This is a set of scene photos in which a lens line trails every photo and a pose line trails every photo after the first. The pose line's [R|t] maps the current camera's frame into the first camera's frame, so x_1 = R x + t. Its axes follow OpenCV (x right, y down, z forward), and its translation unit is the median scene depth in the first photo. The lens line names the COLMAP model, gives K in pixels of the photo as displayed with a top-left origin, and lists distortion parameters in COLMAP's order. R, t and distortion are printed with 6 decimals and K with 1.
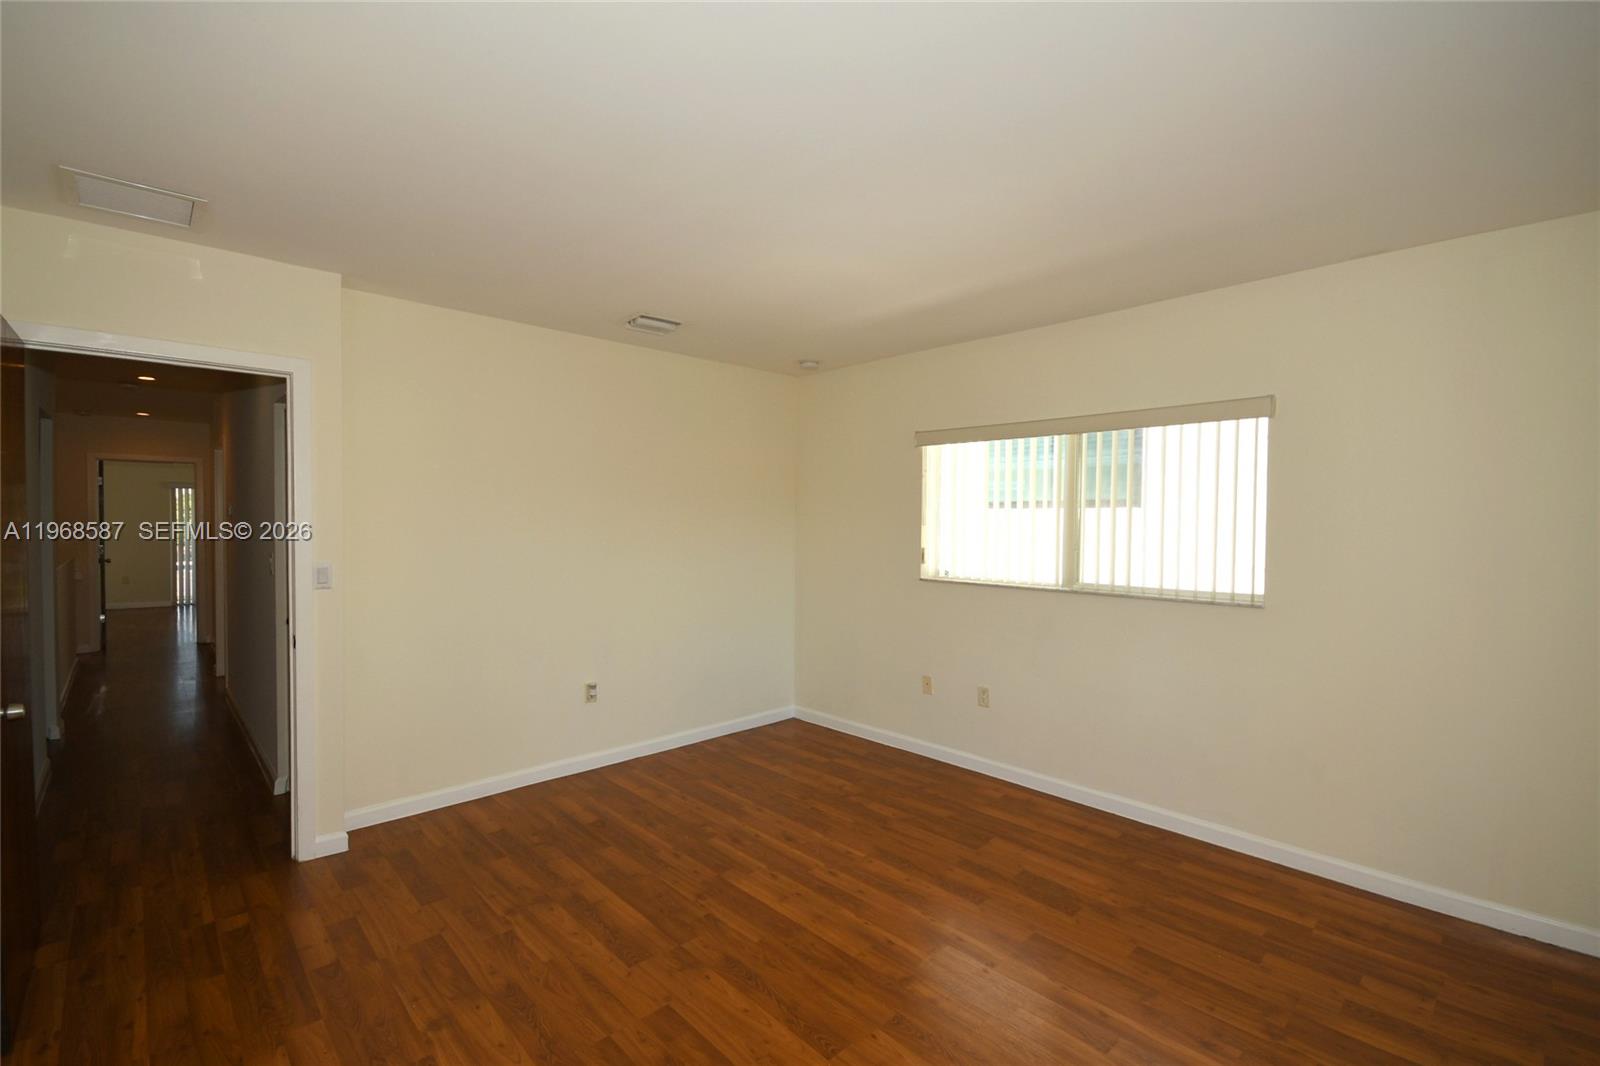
lens RADIAL K [[703.1, 0, 807.8], [0, 703.1, 532.8], [0, 0, 1]] dist [0.001651, -0.003003]
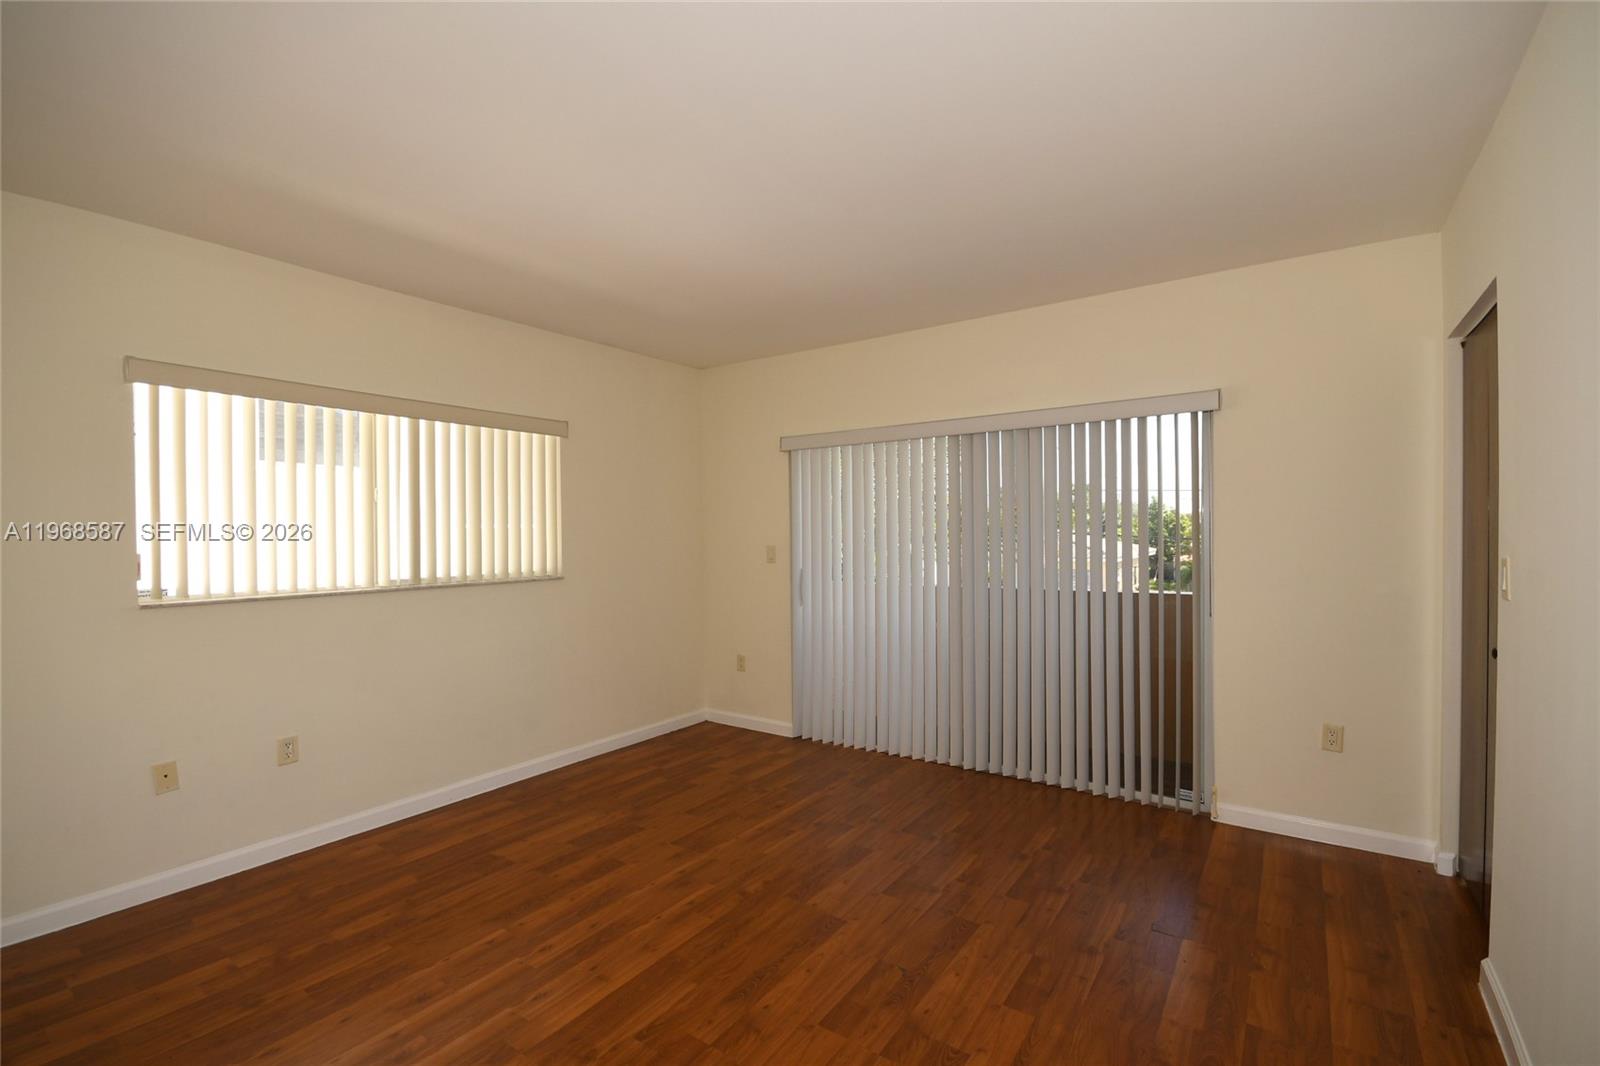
lens RADIAL K [[703.1, 0, 796.8], [0, 703.1, 516.2], [0, 0, 1]] dist [0.001651, -0.003003]
pose [[-0.190071, 0.012529, 0.981690, -0.786809], [0.020726, 0.999747, -0.008747, 0.010035], [-0.981552, 0.018684, -0.190283, 0.847329]]
